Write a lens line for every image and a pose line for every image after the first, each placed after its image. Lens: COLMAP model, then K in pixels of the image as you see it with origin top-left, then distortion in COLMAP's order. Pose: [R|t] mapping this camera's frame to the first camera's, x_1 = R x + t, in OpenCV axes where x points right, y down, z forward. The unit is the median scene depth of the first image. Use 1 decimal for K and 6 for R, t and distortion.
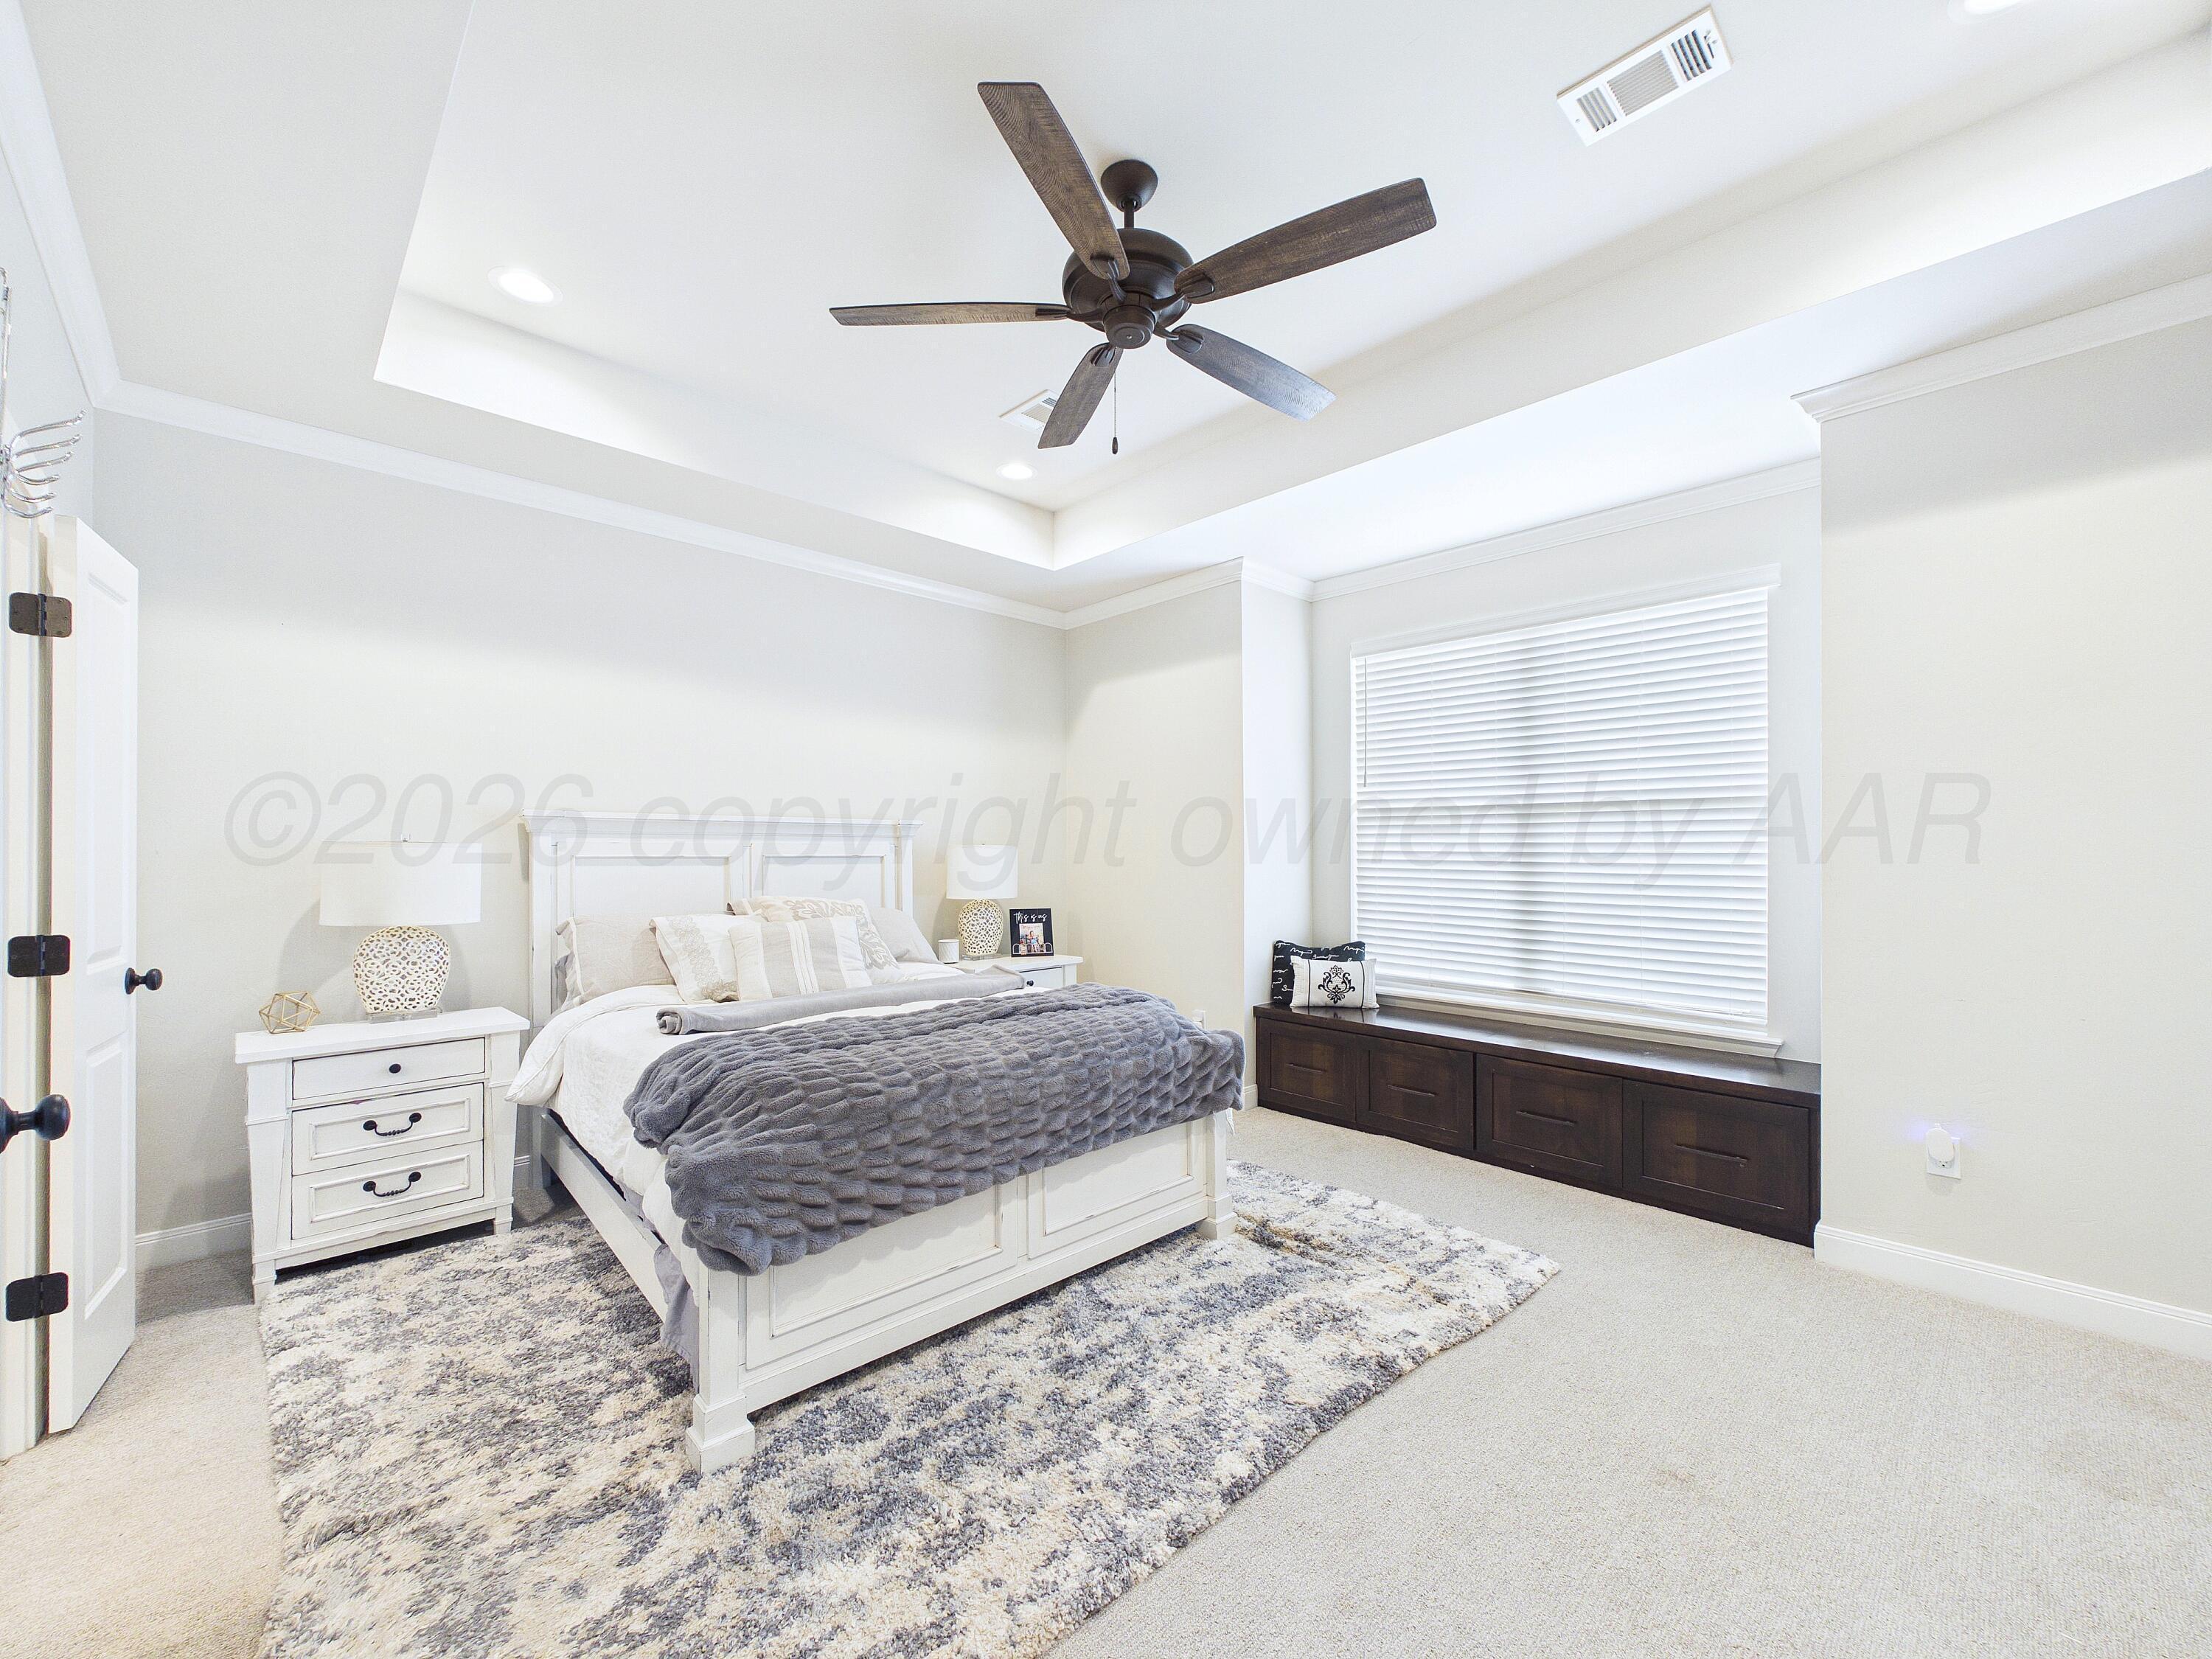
lens RADIAL K [[892.1, 0, 1106.0], [0, 892.1, 829.5], [0, 0, 1]] dist [0.000496, -0.000033]
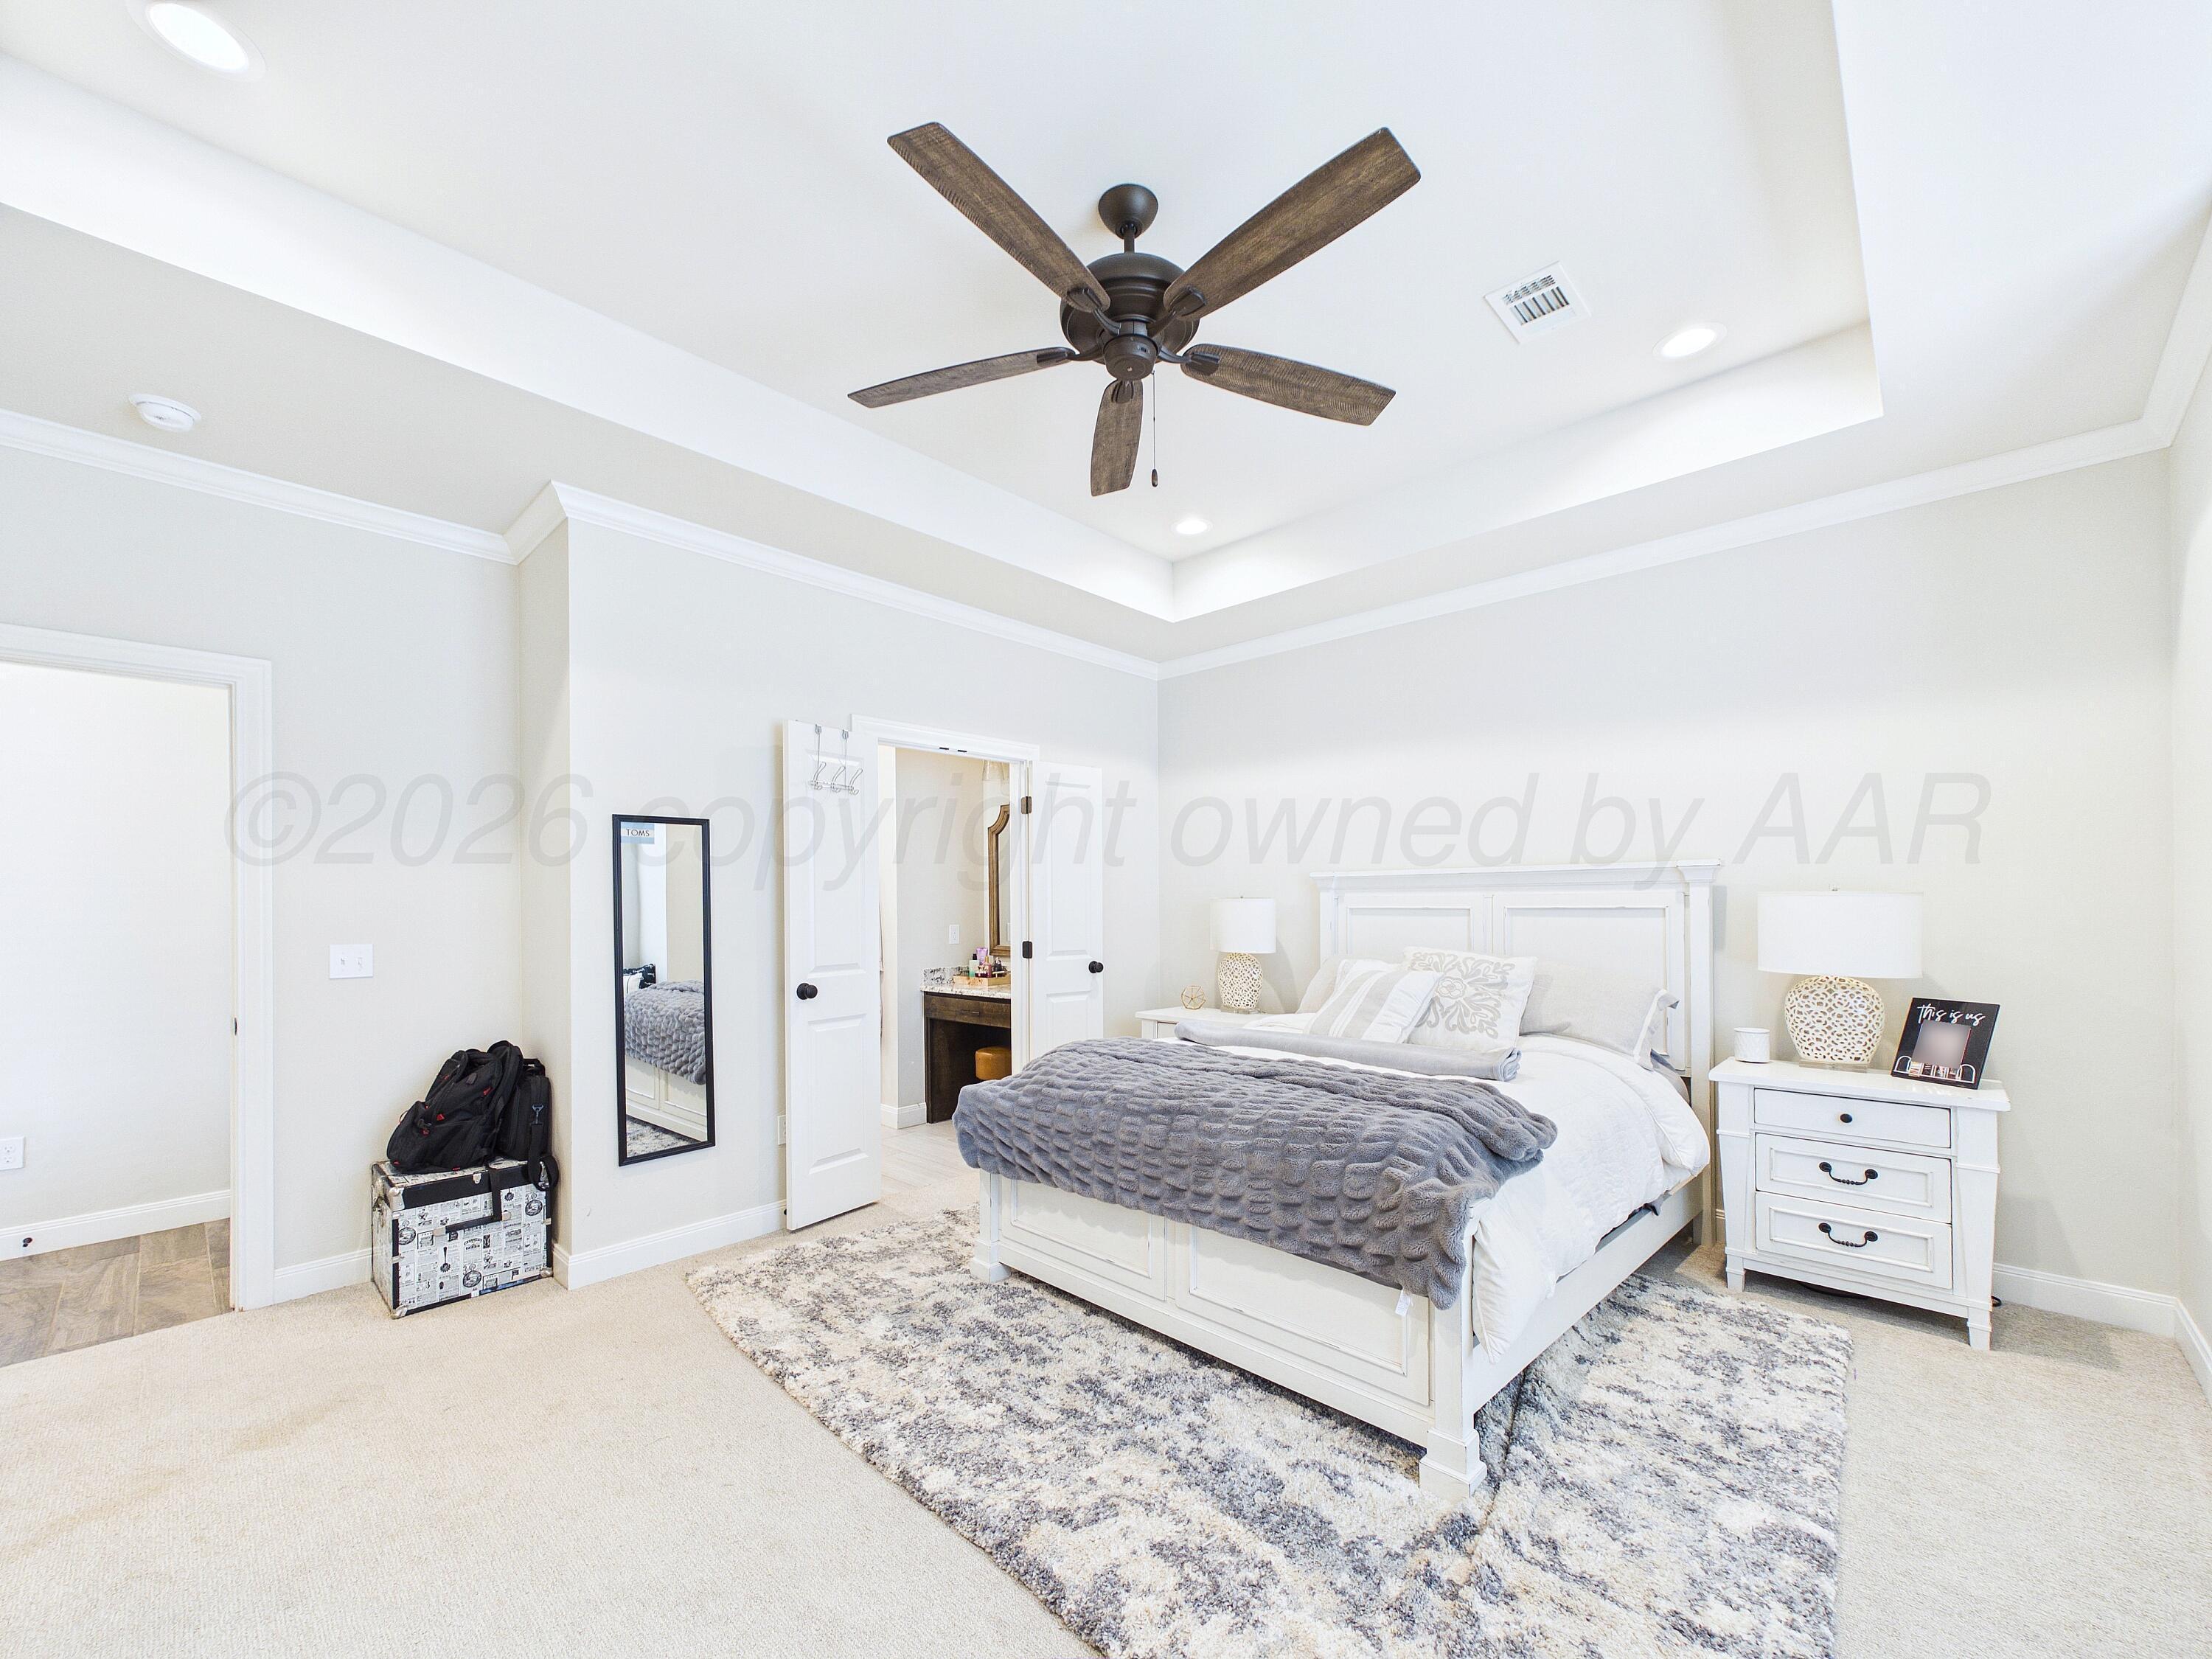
lens RADIAL K [[888.7, 0, 1107.7], [0, 888.7, 884.1], [0, 0, 1]] dist [-0.000950, -0.000143]
pose [[0.048824, -0.021029, -0.998586, 0.949418], [0.031282, 0.999320, -0.019515, 0.017060], [0.998317, -0.030285, 0.049449, 0.899529]]
